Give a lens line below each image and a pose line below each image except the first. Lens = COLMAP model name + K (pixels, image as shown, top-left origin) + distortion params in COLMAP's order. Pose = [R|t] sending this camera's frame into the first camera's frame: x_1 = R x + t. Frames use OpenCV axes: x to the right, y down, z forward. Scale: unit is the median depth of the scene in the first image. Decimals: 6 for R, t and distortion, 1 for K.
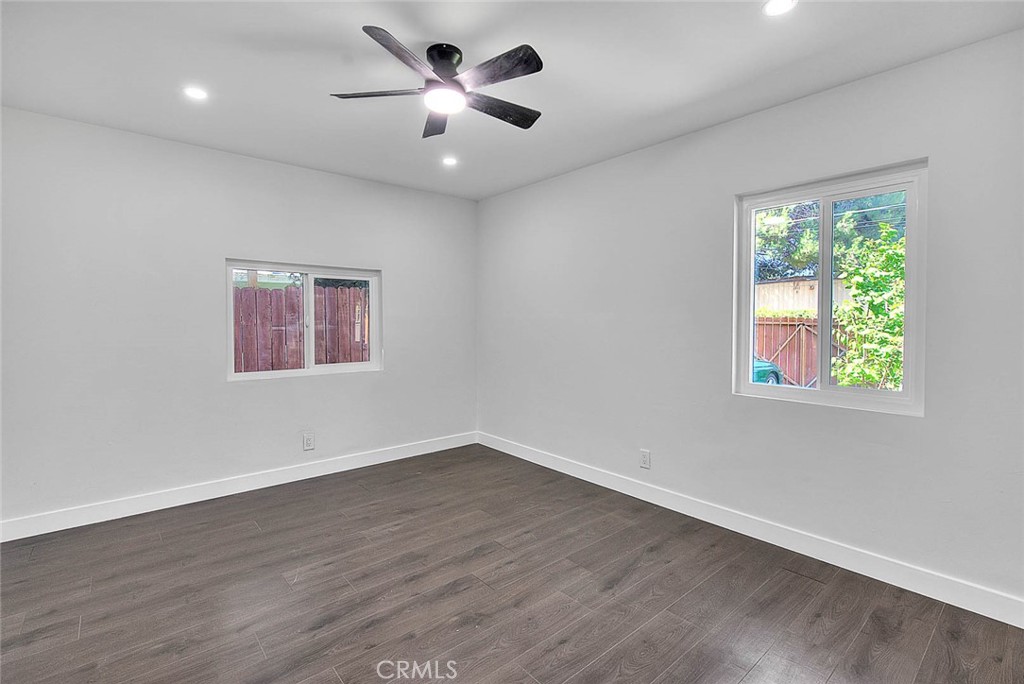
lens RADIAL K [[479.1, 0, 509.6], [0, 479.1, 325.1], [0, 0, 1]] dist [0.000581, -0.000262]
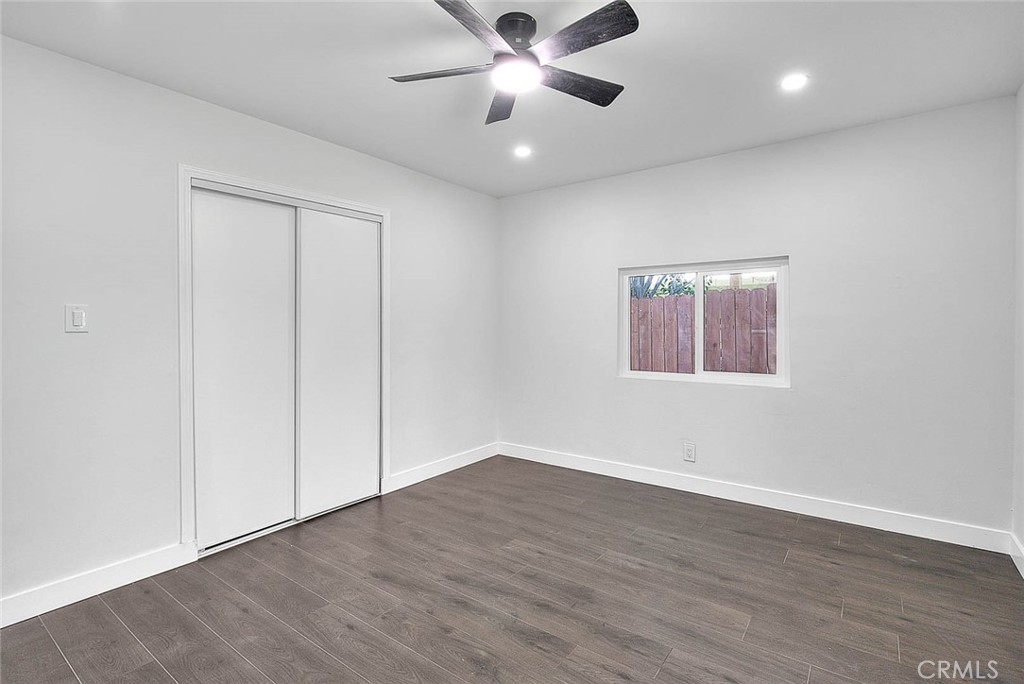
lens RADIAL K [[479.1, 0, 509.6], [0, 479.1, 325.1], [0, 0, 1]] dist [0.000581, -0.000262]
pose [[0.219612, -0.001210, -0.975587, 0.546758], [-0.005552, 0.999981, -0.002490, -0.000195], [0.975571, 0.005964, 0.219601, 0.599574]]
